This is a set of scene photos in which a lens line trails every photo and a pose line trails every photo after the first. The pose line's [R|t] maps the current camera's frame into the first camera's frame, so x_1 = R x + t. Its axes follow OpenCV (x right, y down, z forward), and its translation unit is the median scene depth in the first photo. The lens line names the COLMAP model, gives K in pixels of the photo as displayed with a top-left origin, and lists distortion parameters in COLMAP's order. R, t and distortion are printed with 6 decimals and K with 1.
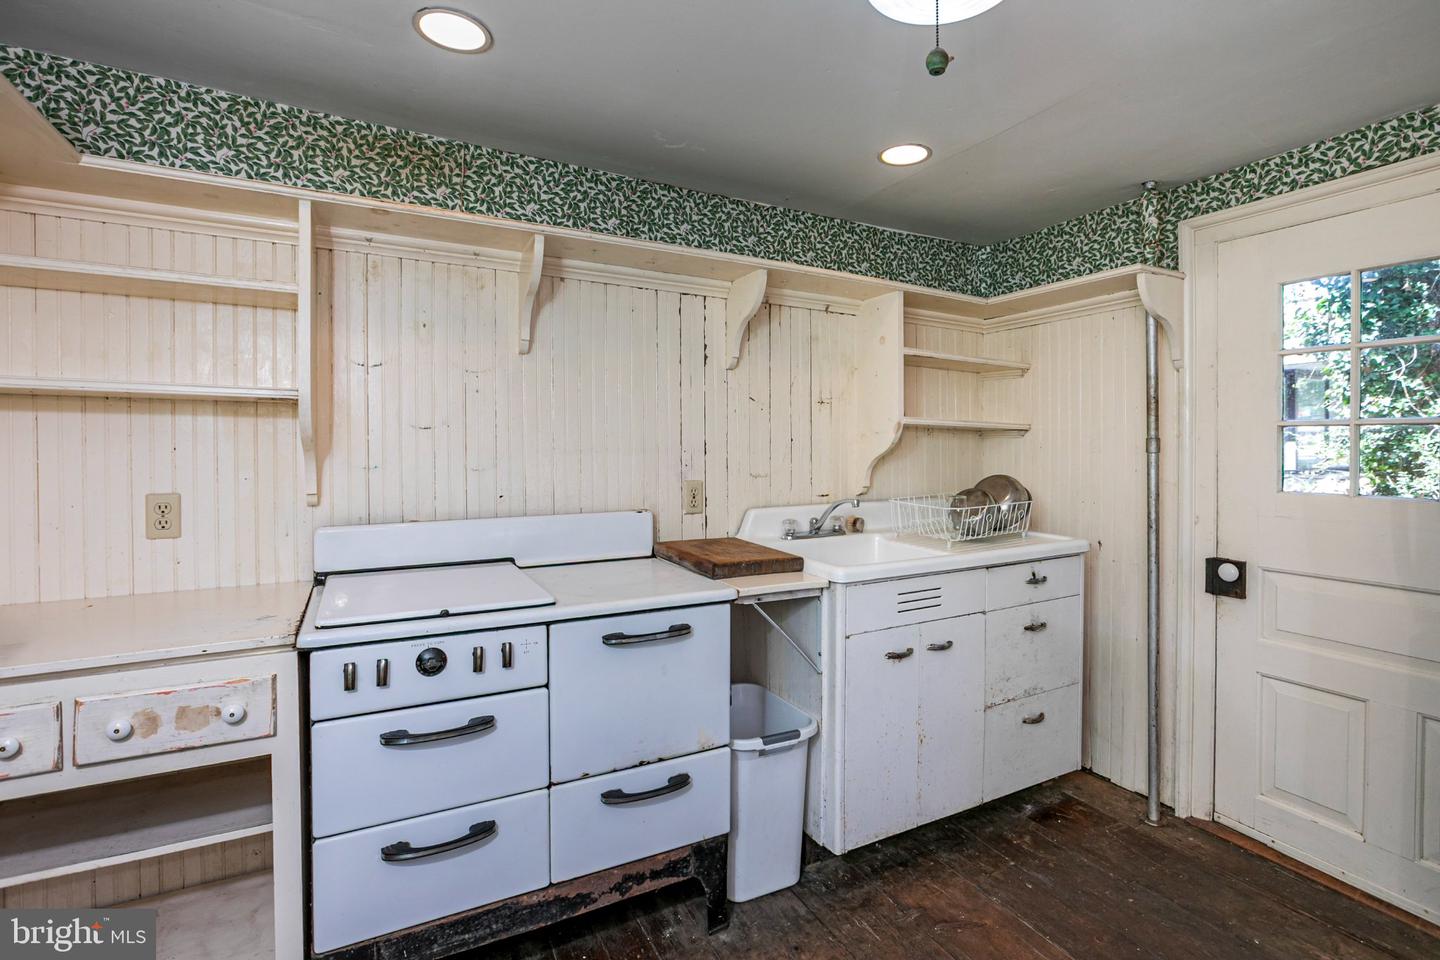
lens RADIAL K [[659.8, 0, 720.7], [0, 659.8, 484.5], [0, 0, 1]] dist [-0.041243, 0.014973]
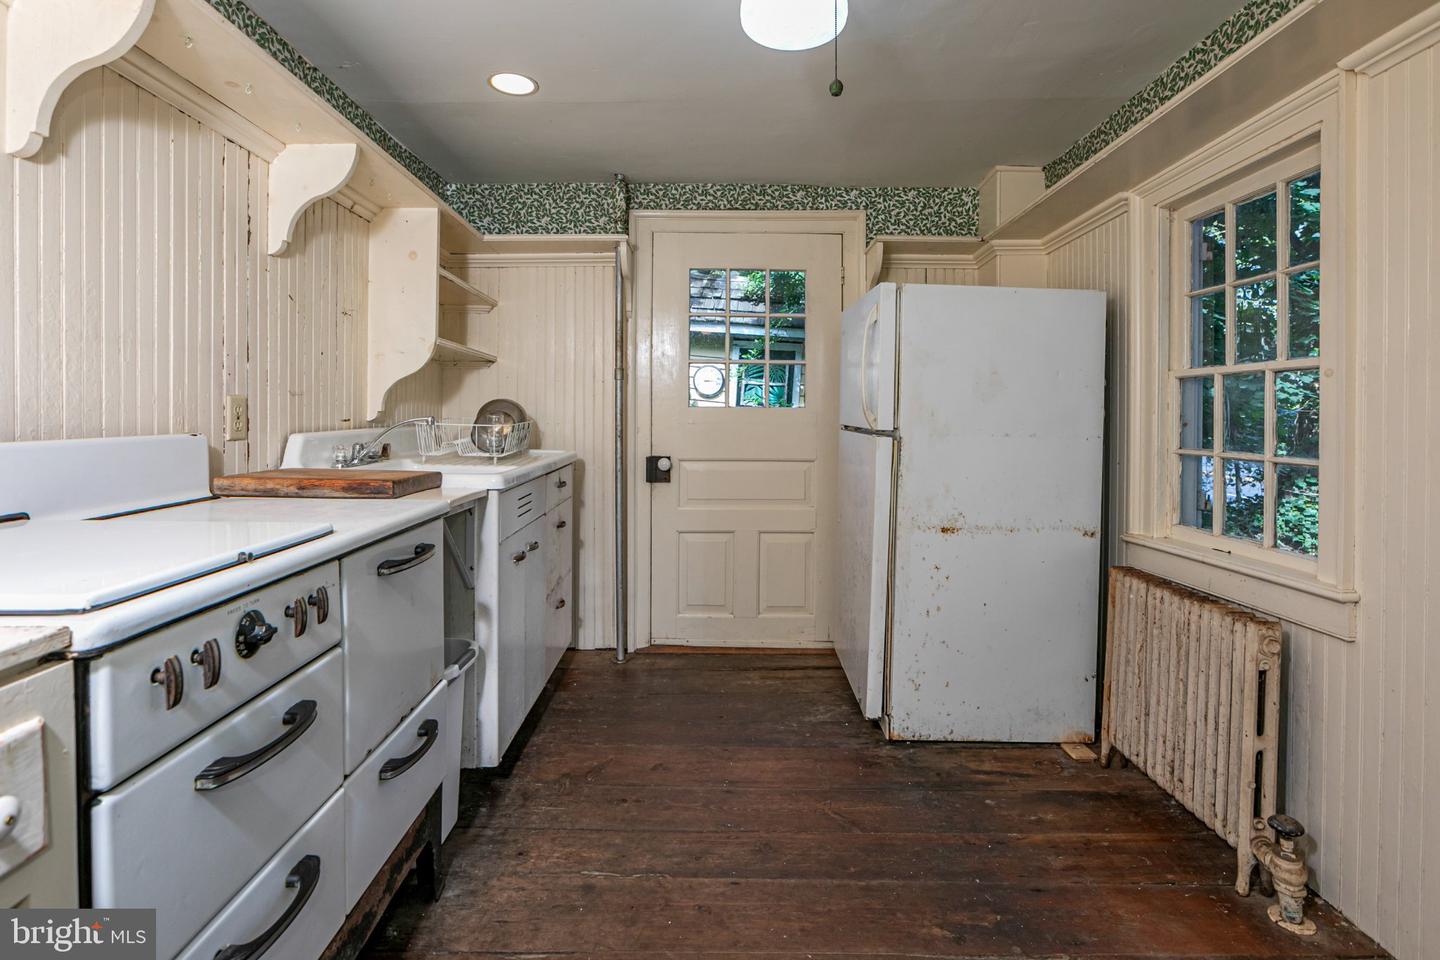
lens RADIAL K [[659.5, 0, 713.6], [0, 659.5, 446.4], [0, 0, 1]] dist [-0.029504, 0.011178]
pose [[0.496540, -0.050024, 0.866571, -0.442867], [0.042611, 0.998539, 0.033226, 0.053166], [-0.866968, 0.020427, 0.497946, 0.178110]]
